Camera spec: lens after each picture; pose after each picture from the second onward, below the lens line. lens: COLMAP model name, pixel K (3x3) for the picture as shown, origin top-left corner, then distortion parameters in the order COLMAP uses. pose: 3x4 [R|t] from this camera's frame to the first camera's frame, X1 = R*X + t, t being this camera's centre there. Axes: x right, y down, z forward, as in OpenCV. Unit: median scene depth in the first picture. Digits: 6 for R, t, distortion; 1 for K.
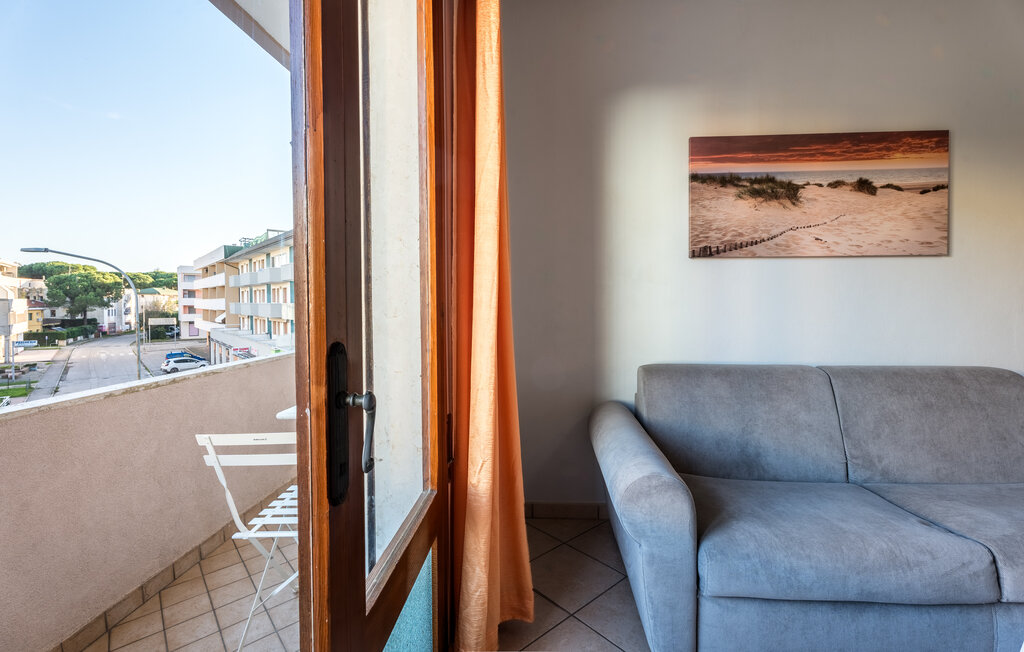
lens RADIAL K [[453.1, 0, 513.3], [0, 453.1, 304.3], [0, 0, 1]] dist [0.001448, -0.000194]
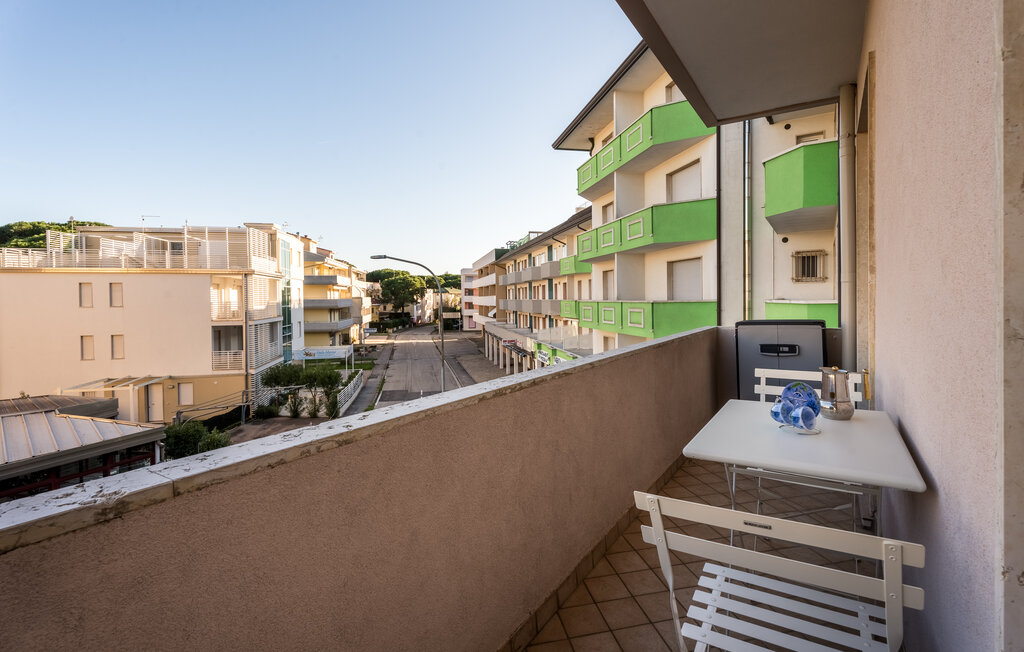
lens RADIAL K [[463.7, 0, 514.8], [0, 463.7, 305.5], [0, 0, 1]] dist [-0.000358, 0.000010]
pose [[0.869300, 0.002522, -0.494279, -0.362963], [0.002003, 0.999961, 0.008624, 0.026517], [0.494281, -0.008487, 0.869261, 0.268048]]
